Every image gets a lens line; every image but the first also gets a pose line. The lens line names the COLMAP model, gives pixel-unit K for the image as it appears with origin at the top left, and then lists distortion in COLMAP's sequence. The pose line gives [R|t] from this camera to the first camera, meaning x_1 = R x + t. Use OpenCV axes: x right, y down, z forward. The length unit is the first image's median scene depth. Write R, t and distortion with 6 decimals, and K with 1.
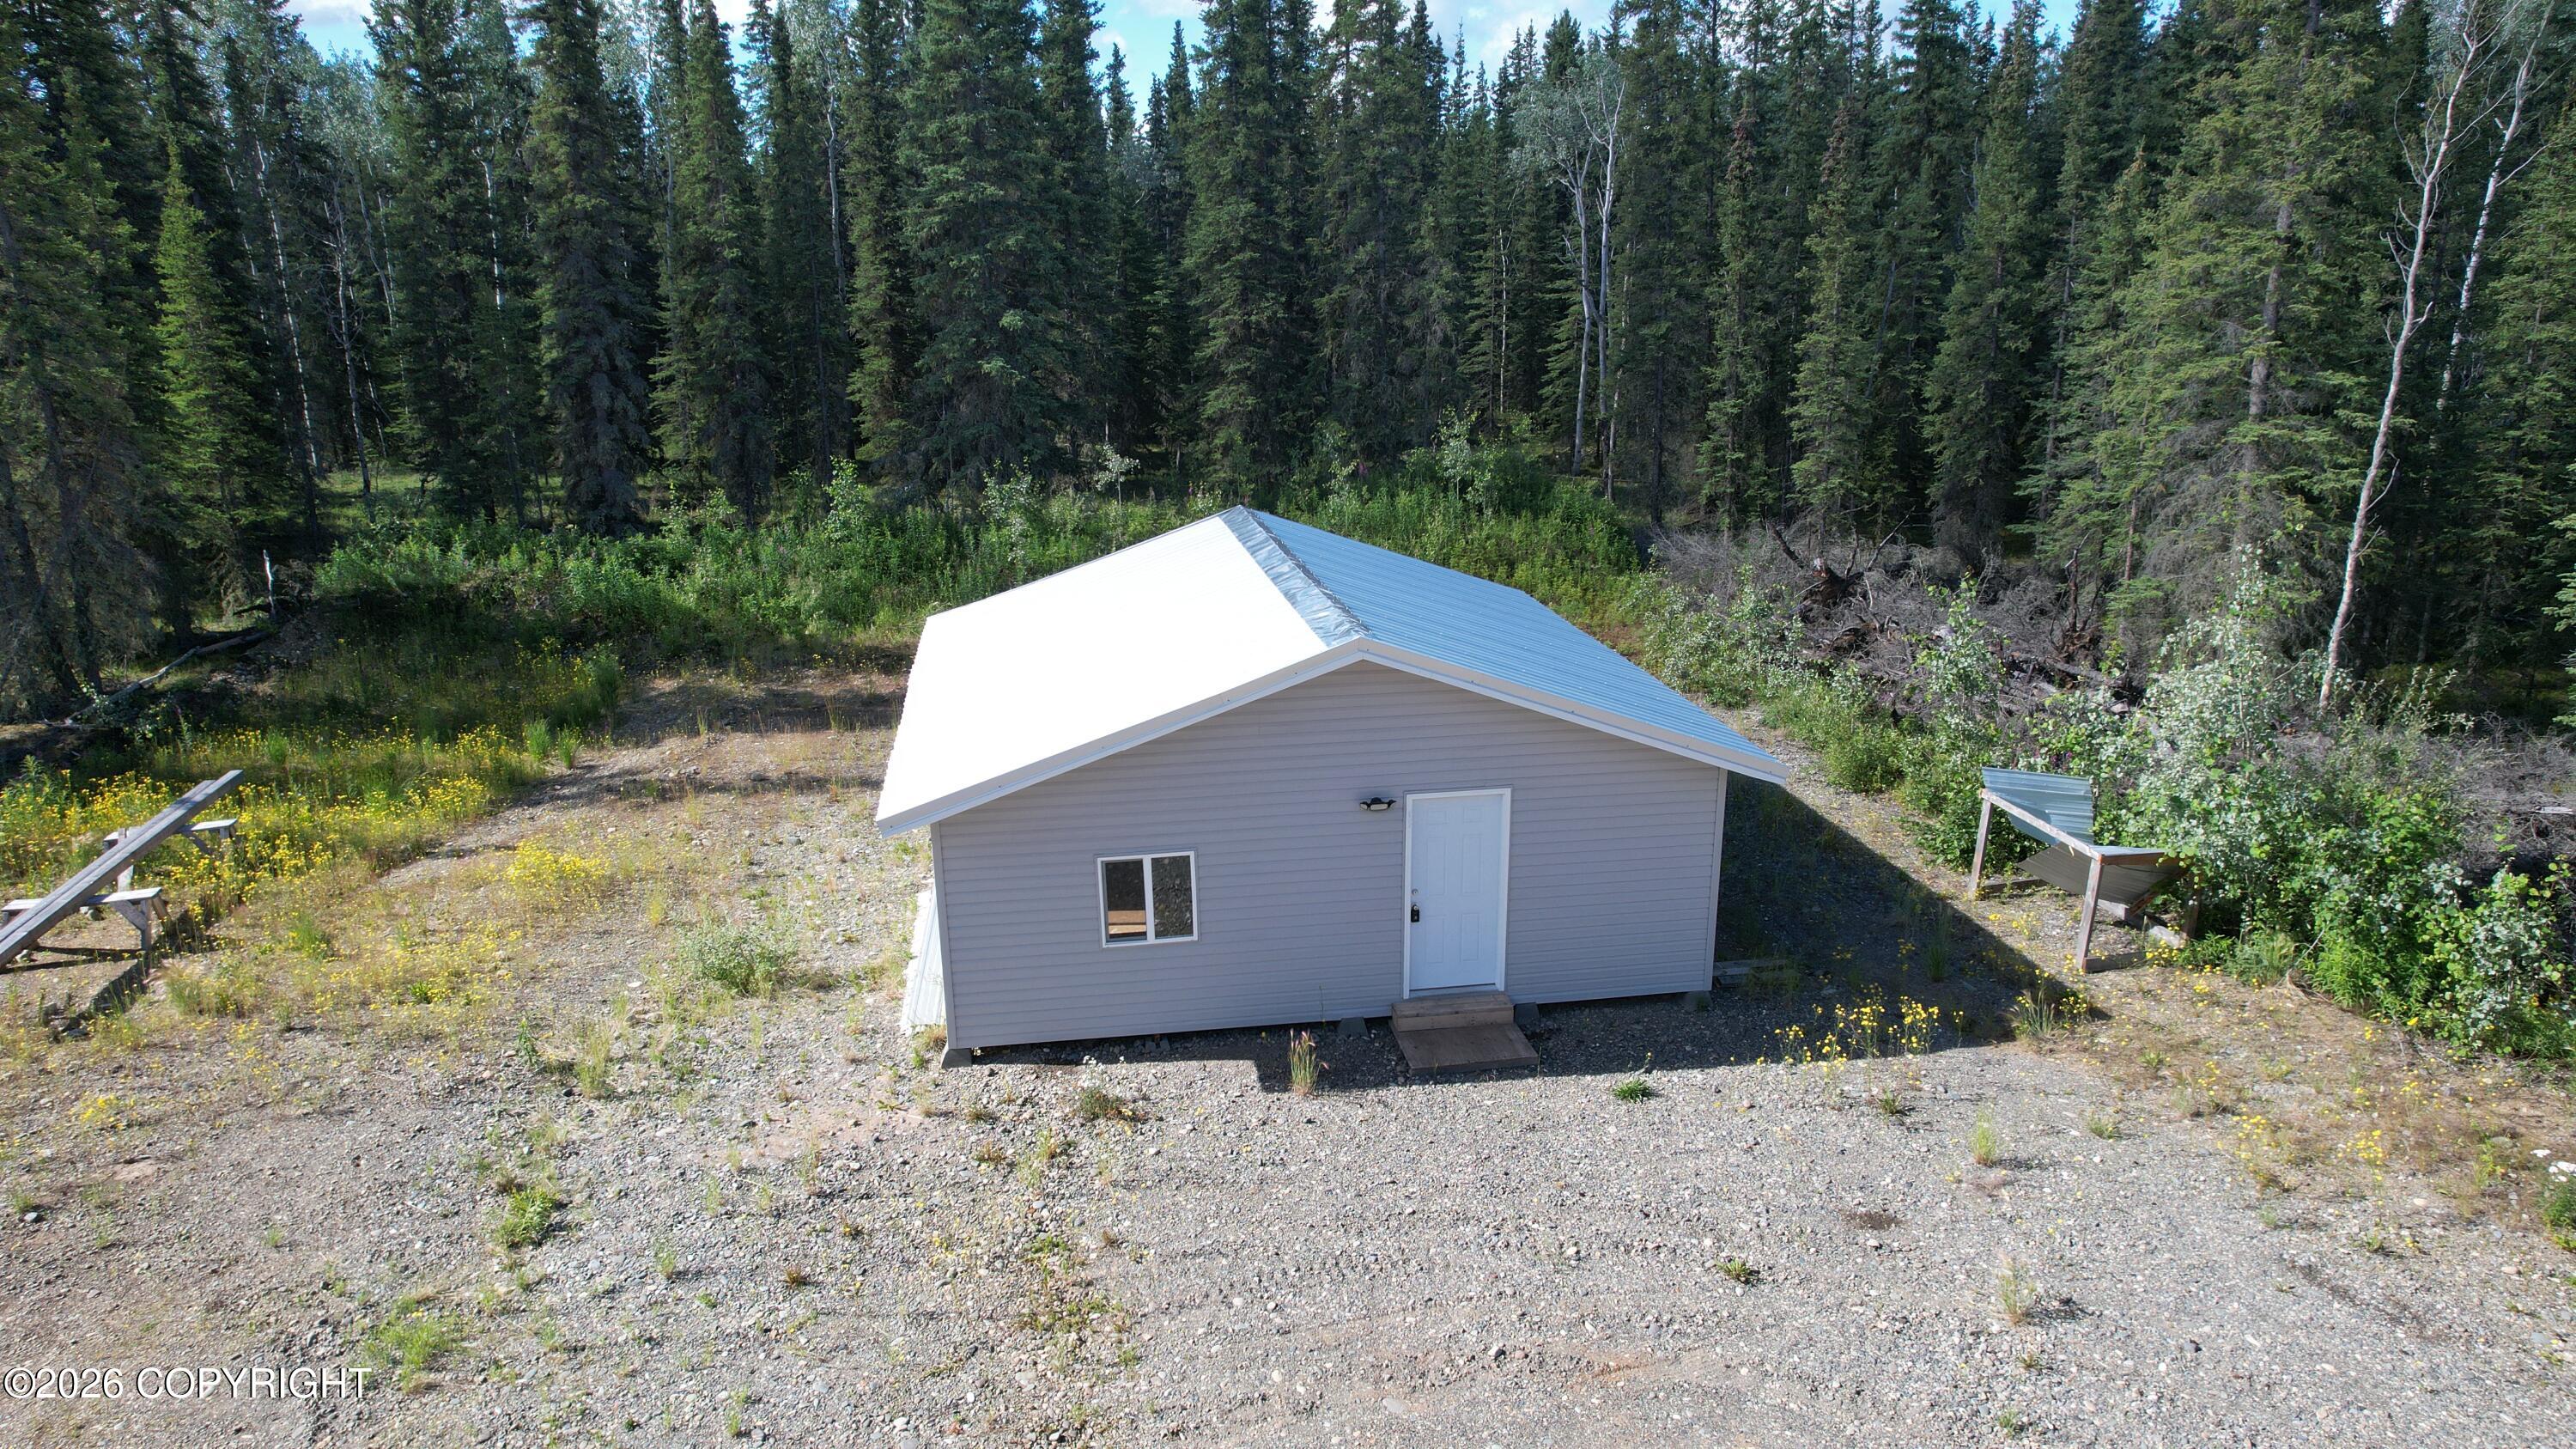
lens RADIAL K [[1658.5, 0, 1286.7], [0, 1658.5, 723.0], [0, 0, 1]] dist [-0.037804, 0.013303]
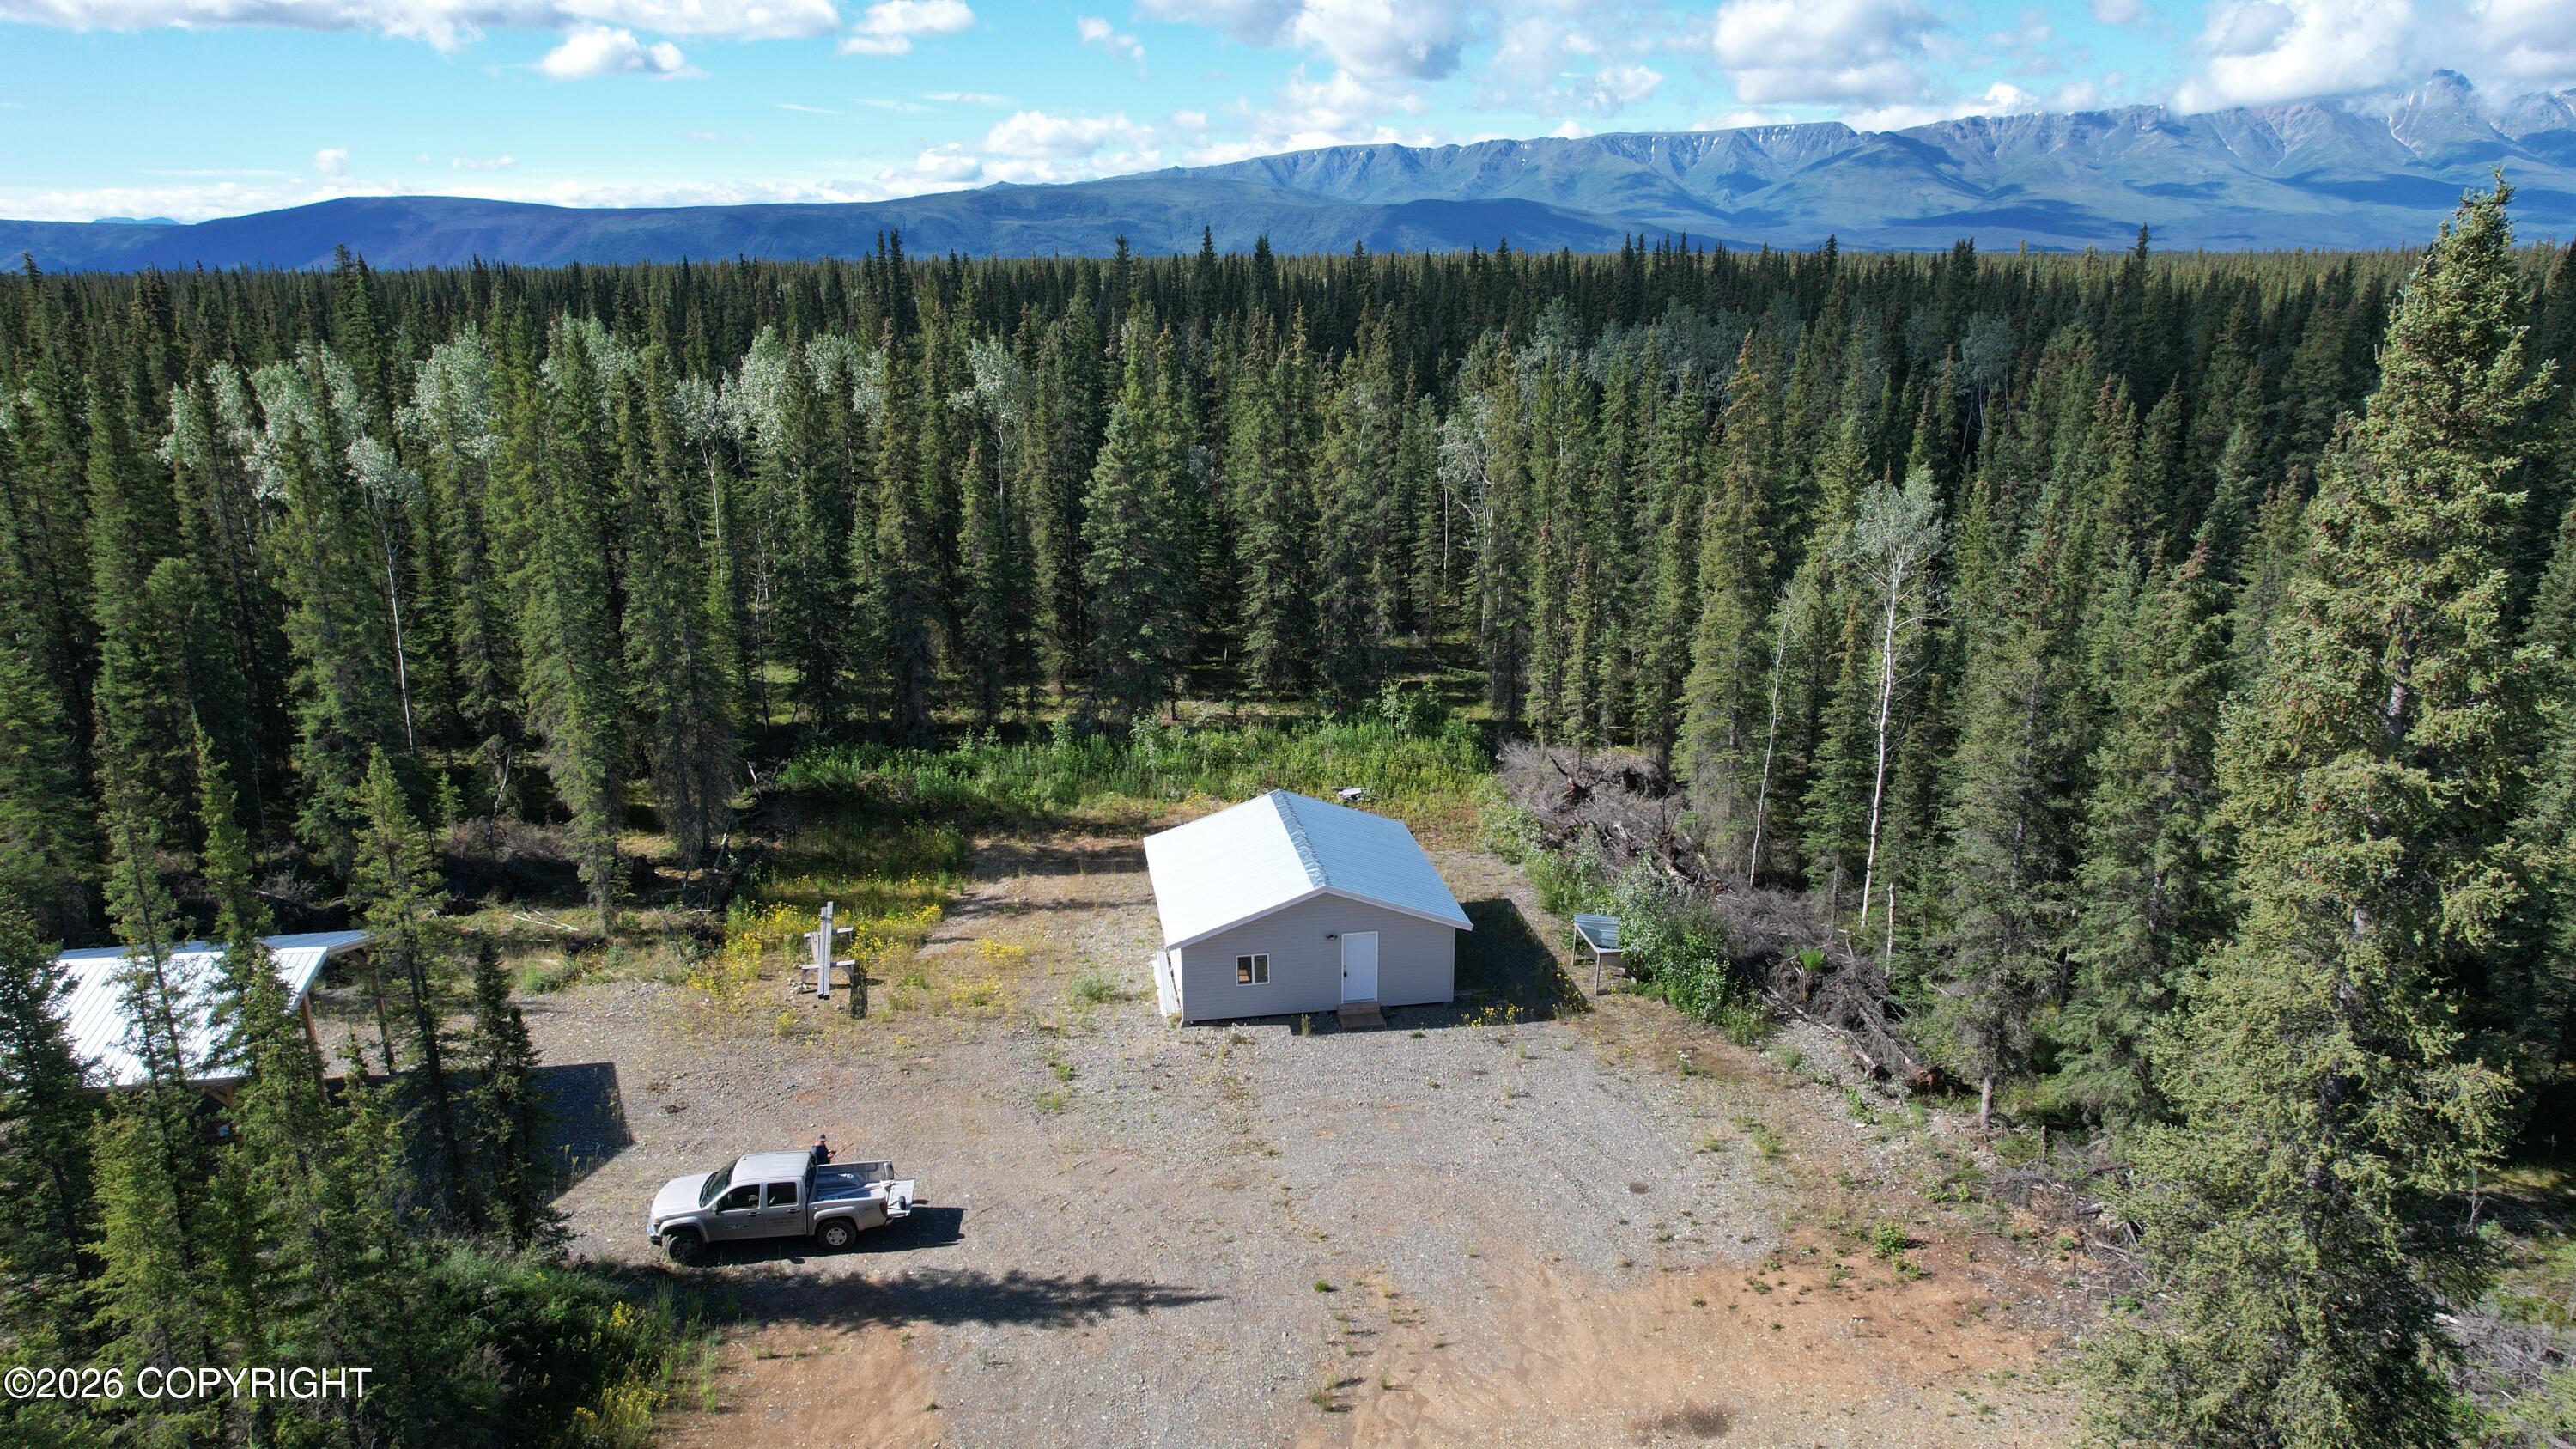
lens RADIAL K [[1658.5, 0, 1291.7], [0, 1658.5, 728.8], [0, 0, 1]] dist [-0.037804, 0.013303]
pose [[0.999997, 0.002037, 0.001360, -0.014578], [-0.002041, 0.999992, 0.003559, -0.238939], [-0.001353, -0.003562, 0.999993, -1.393240]]
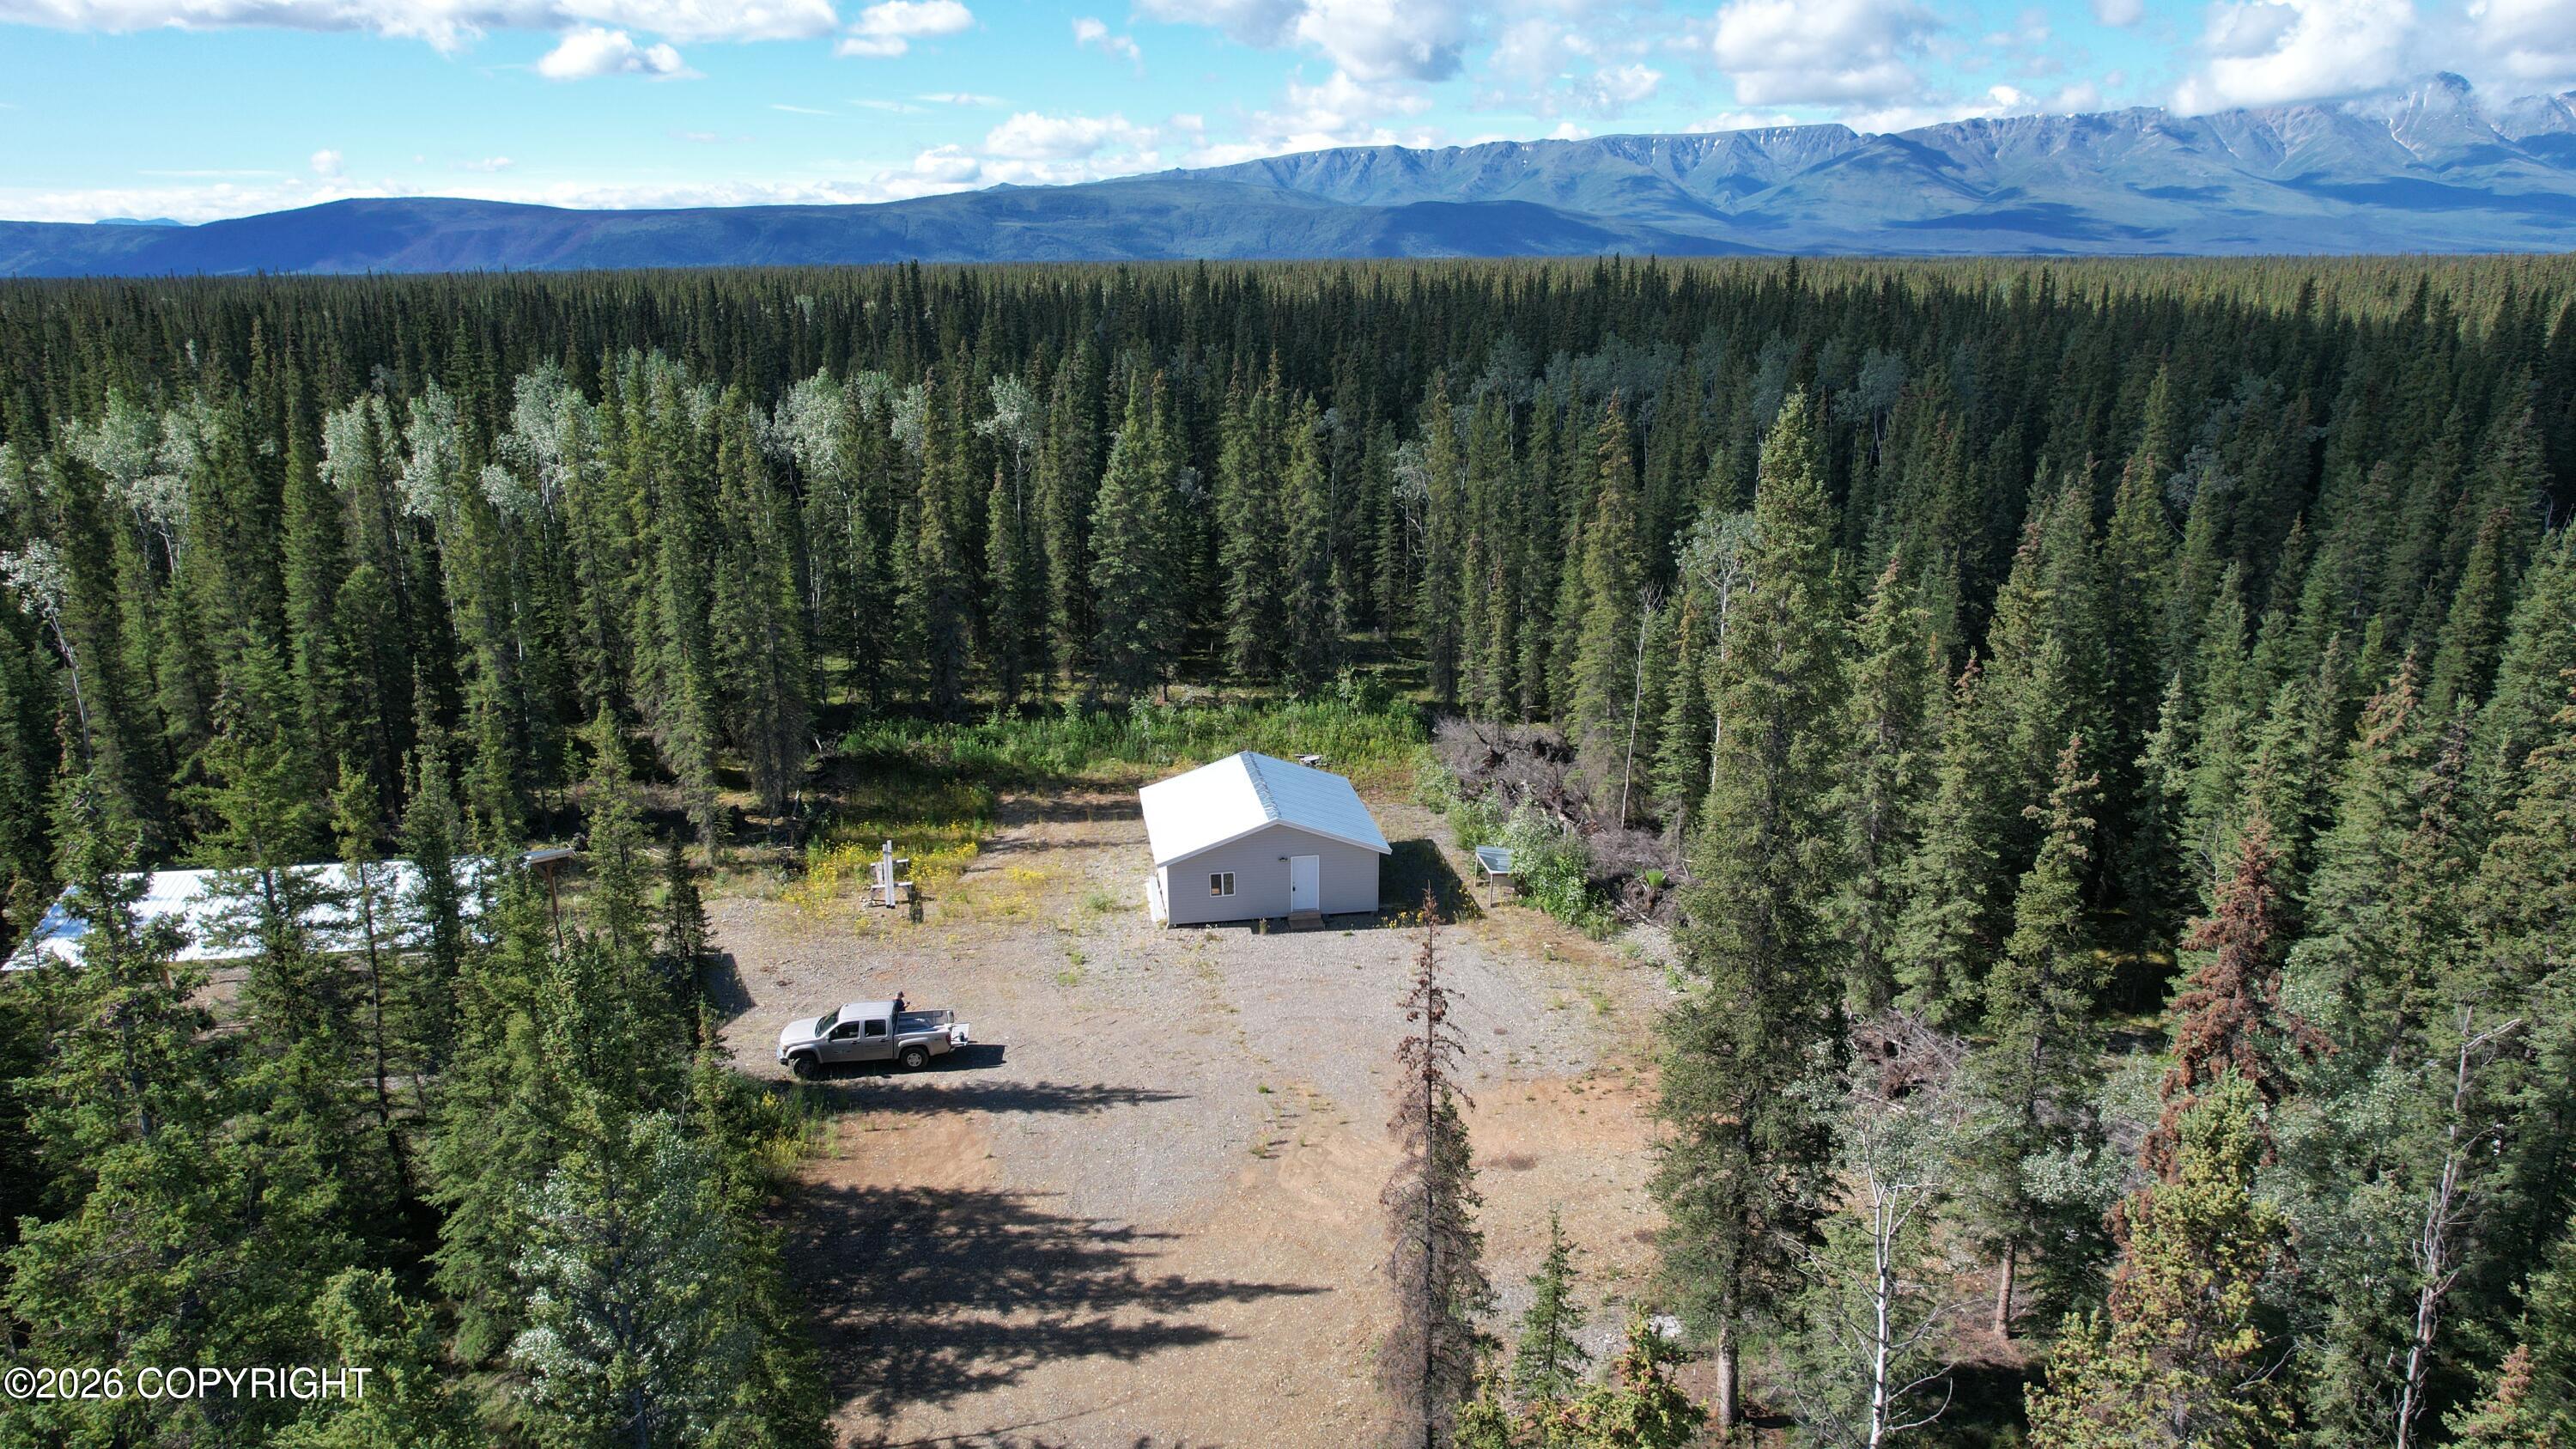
lens RADIAL K [[1658.5, 0, 1287.9], [0, 1658.5, 728.0], [0, 0, 1]] dist [-0.037804, 0.013303]
pose [[0.999995, 0.002985, -0.001206, 0.050923], [-0.002982, 0.999993, 0.002075, -0.188897], [0.001212, -0.002071, 0.999997, -2.028995]]
